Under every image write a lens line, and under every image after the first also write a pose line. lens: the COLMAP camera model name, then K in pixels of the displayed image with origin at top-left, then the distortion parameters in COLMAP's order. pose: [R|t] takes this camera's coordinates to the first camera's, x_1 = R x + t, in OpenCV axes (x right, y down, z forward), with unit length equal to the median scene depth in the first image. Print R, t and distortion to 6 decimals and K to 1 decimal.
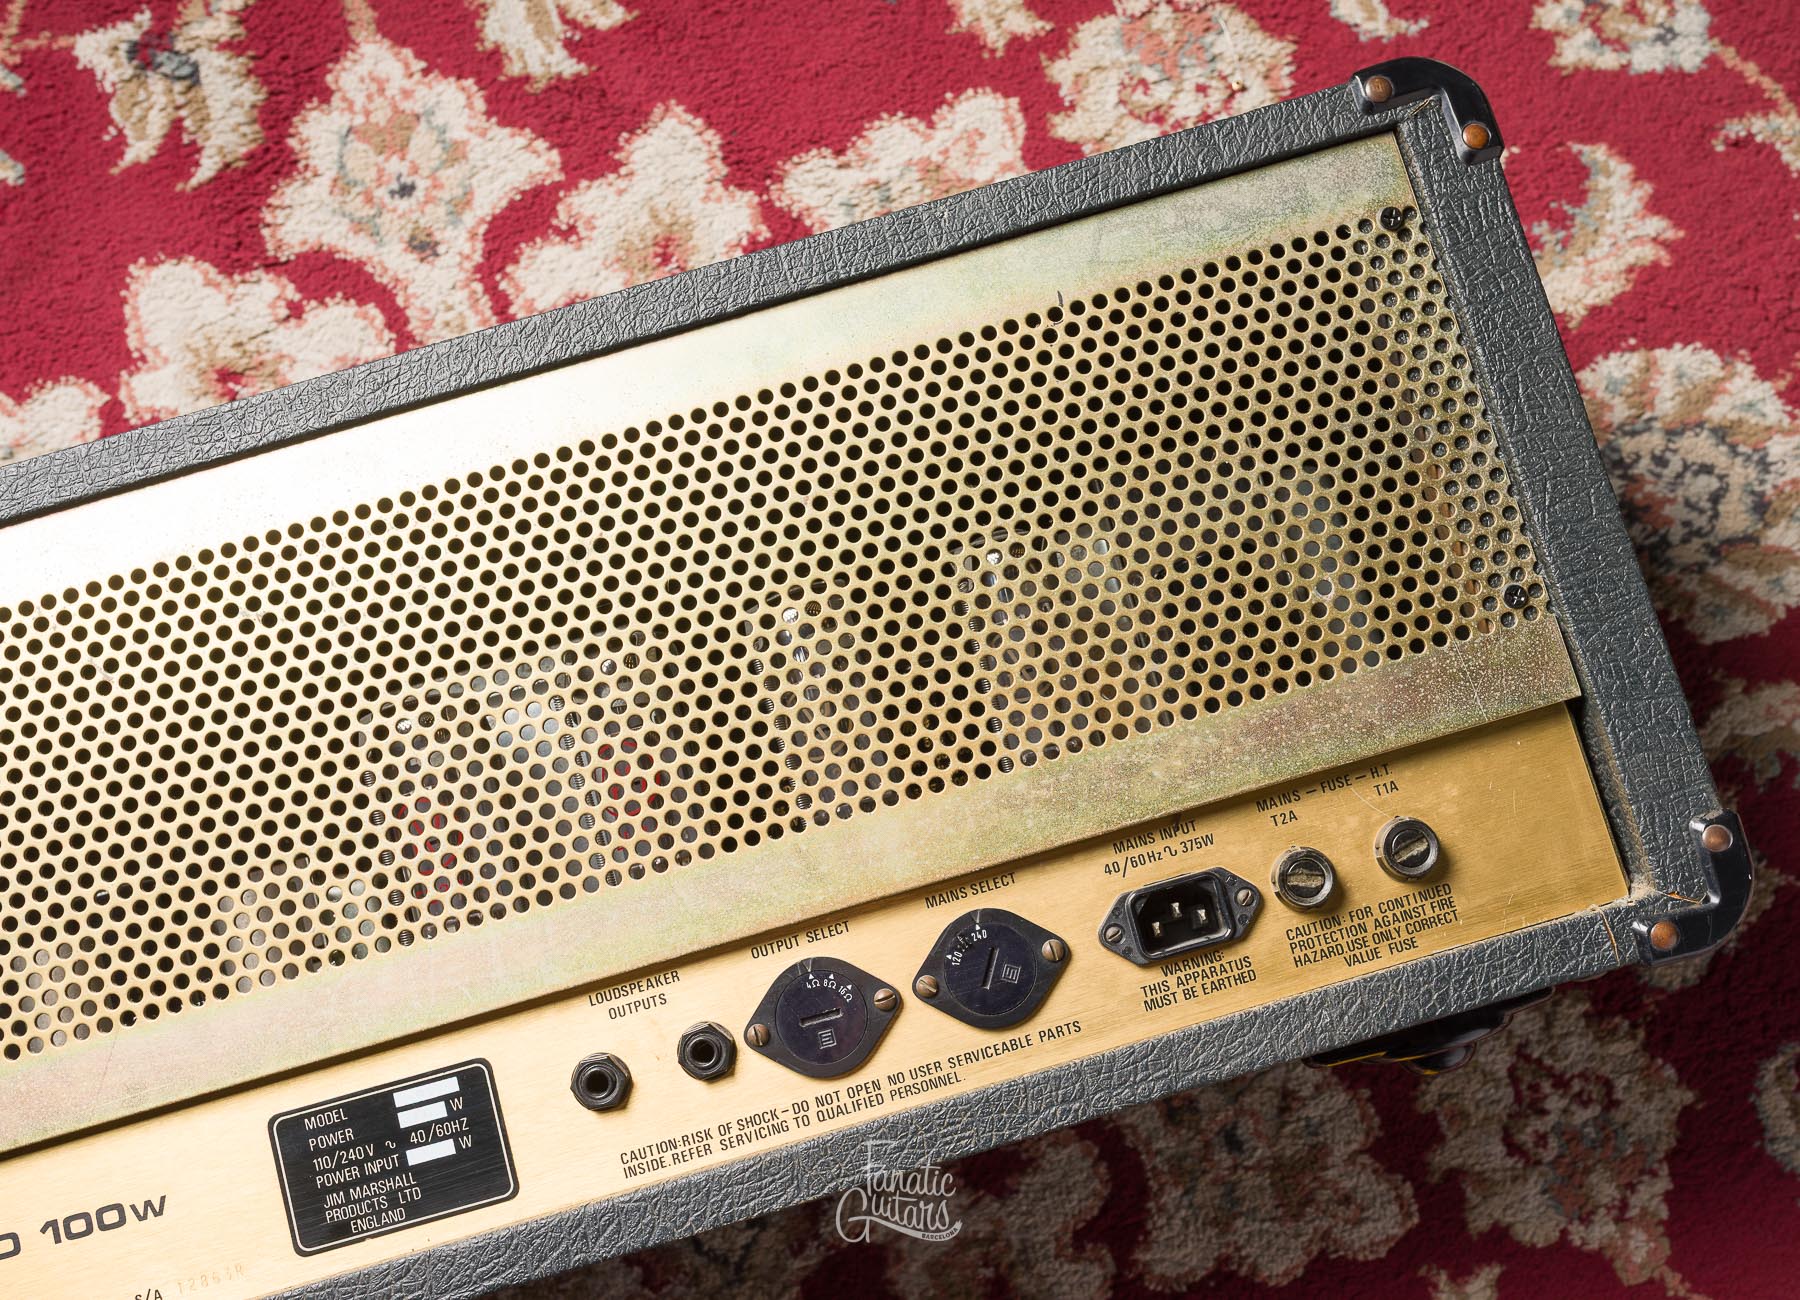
lens RADIAL K [[1870.2, 0, 980.2], [0, 1870.2, 645.9], [0, 0, 1]] dist [0.000348, 0.003050]
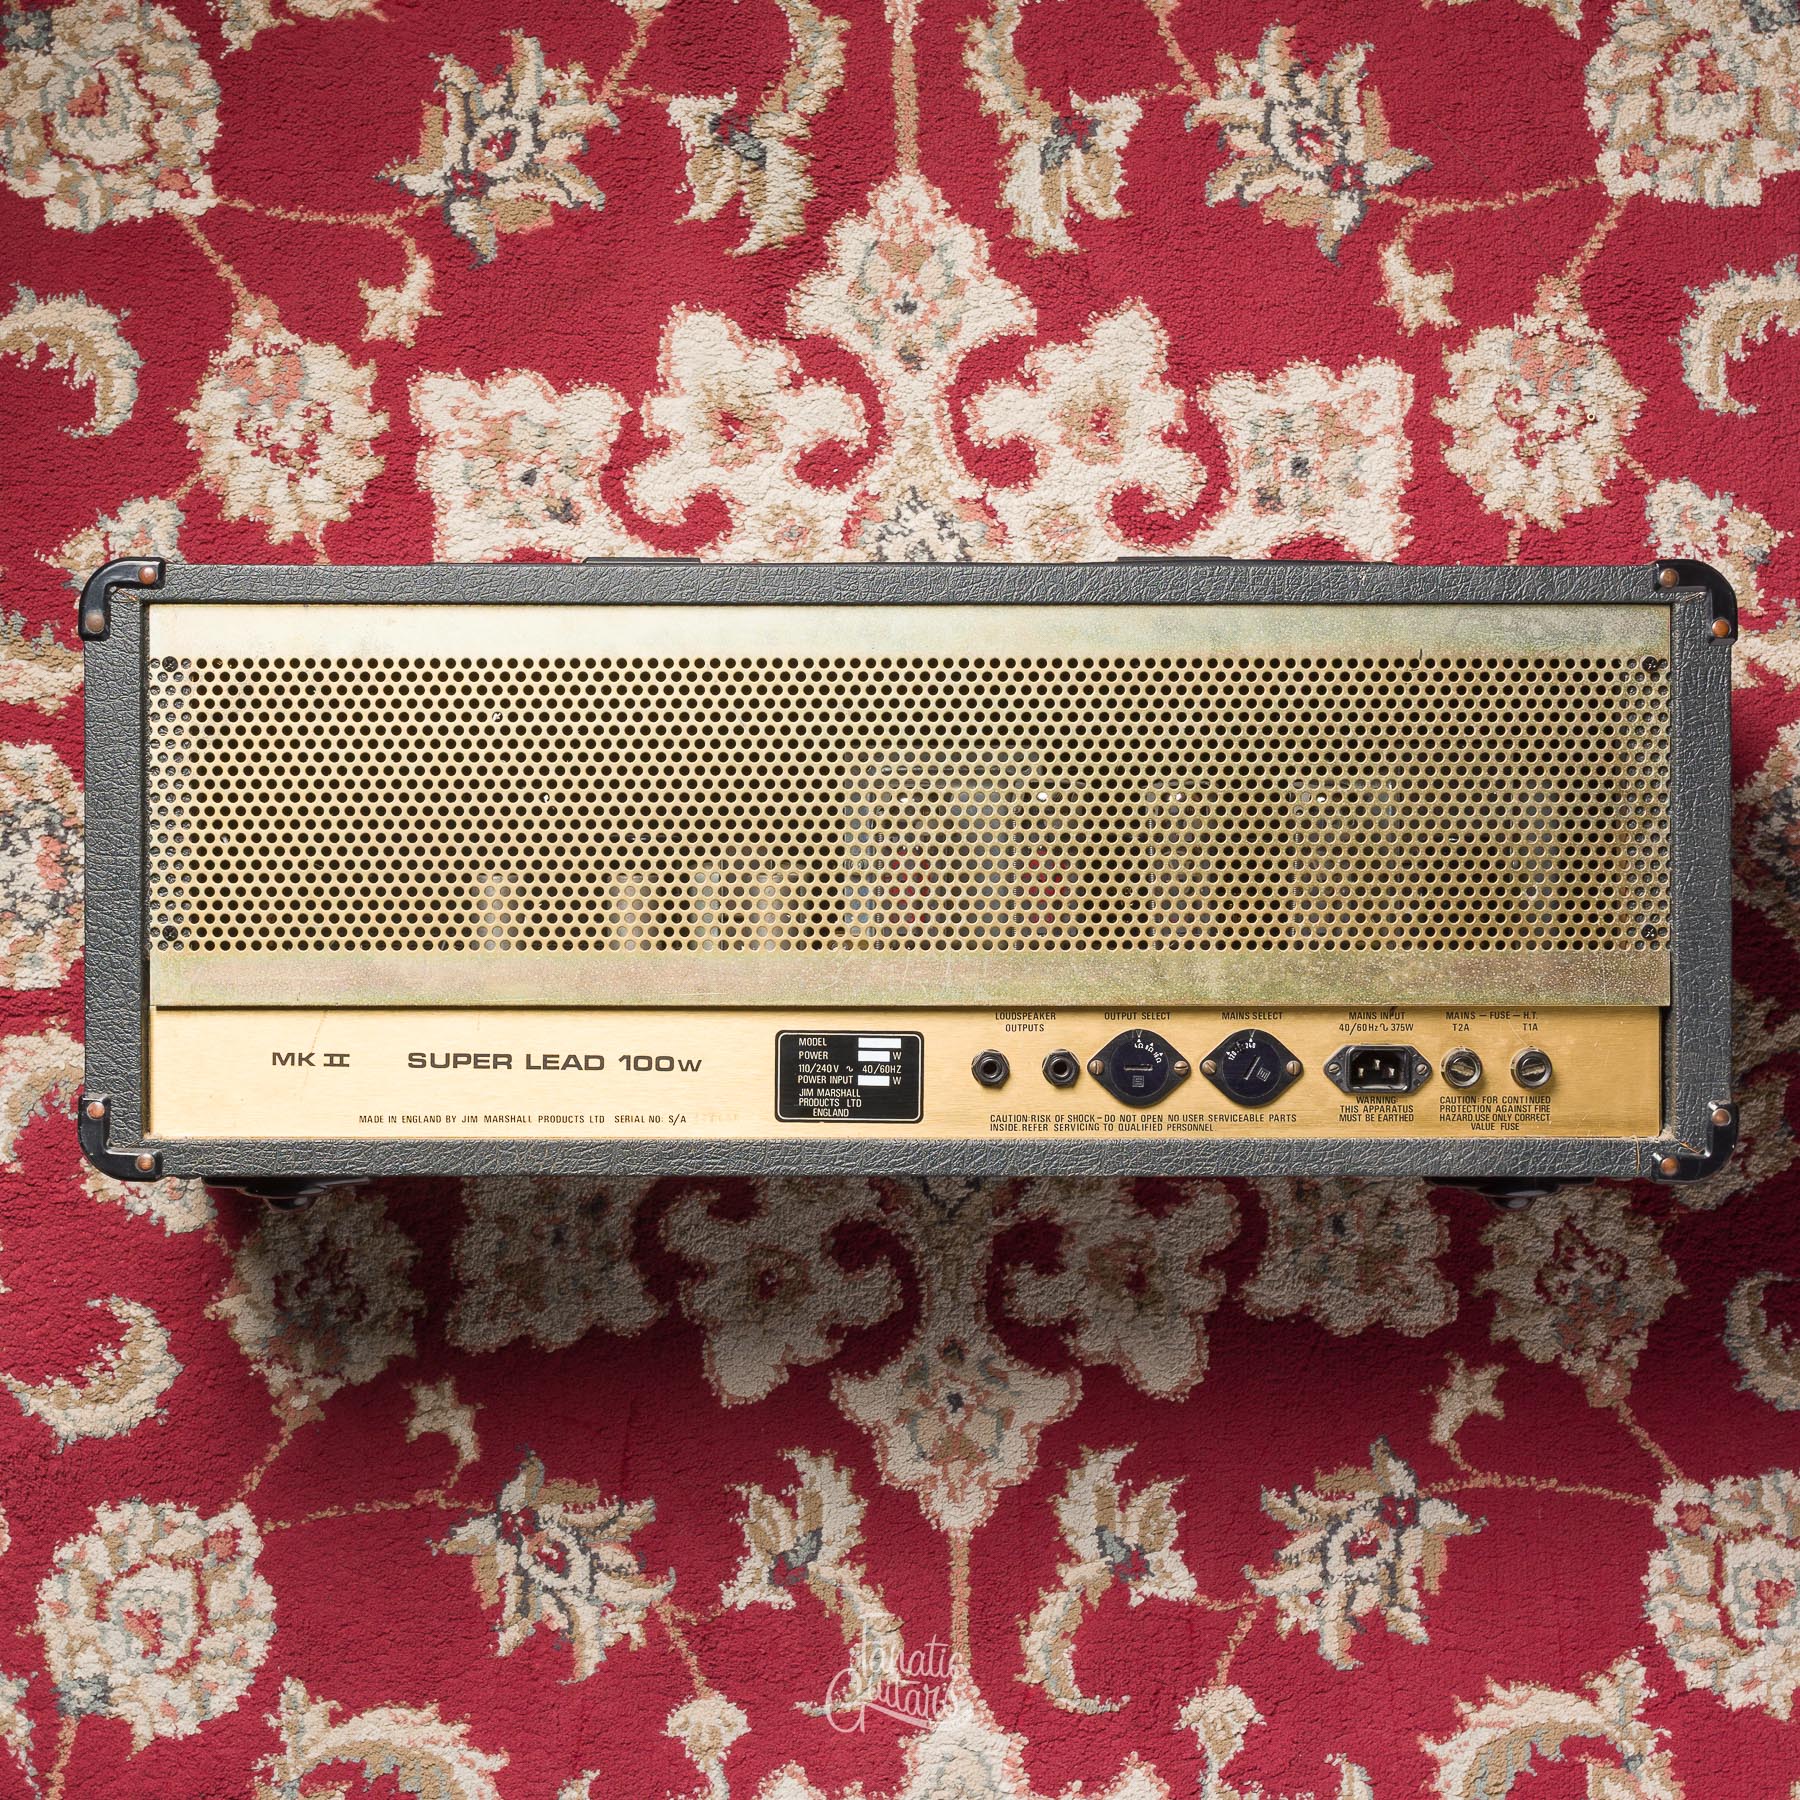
lens RADIAL K [[3325.4, 0, 896.3], [0, 3325.4, 835.3], [0, 0, 1]] dist [-0.010021, 0.079501]
pose [[0.960798, 0.275562, 0.030544, -0.309014], [-0.277109, 0.950958, 0.137440, -0.229601], [0.008827, -0.140516, 0.990039, -1.270889]]
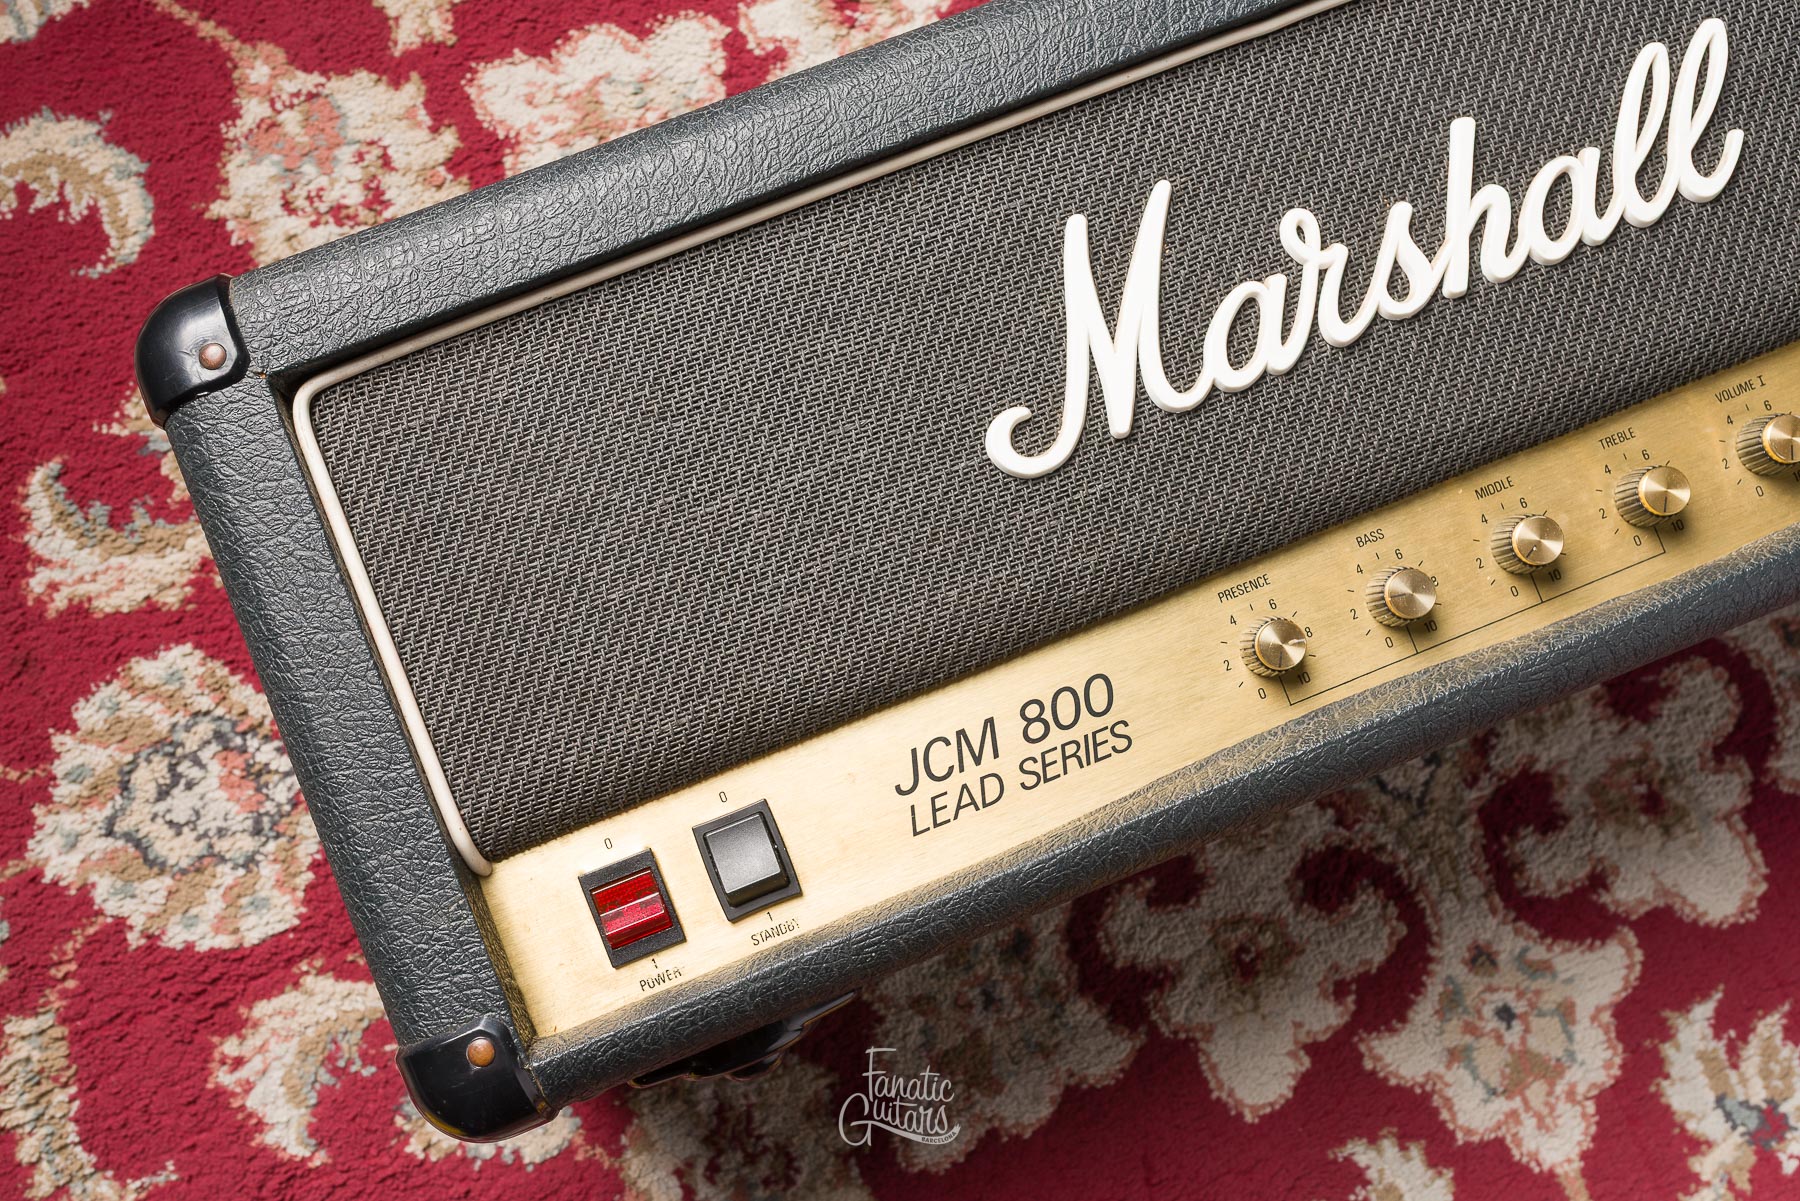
lens RADIAL K [[1761.4, 0, 902.1], [0, 1761.4, 594.1], [0, 0, 1]] dist [-0.000044, 0.003751]
pose [[0.994280, -0.066086, 0.083902, -0.505659], [0.059550, 0.995161, 0.078157, 0.111950], [-0.088661, -0.072713, 0.993404, 0.012555]]
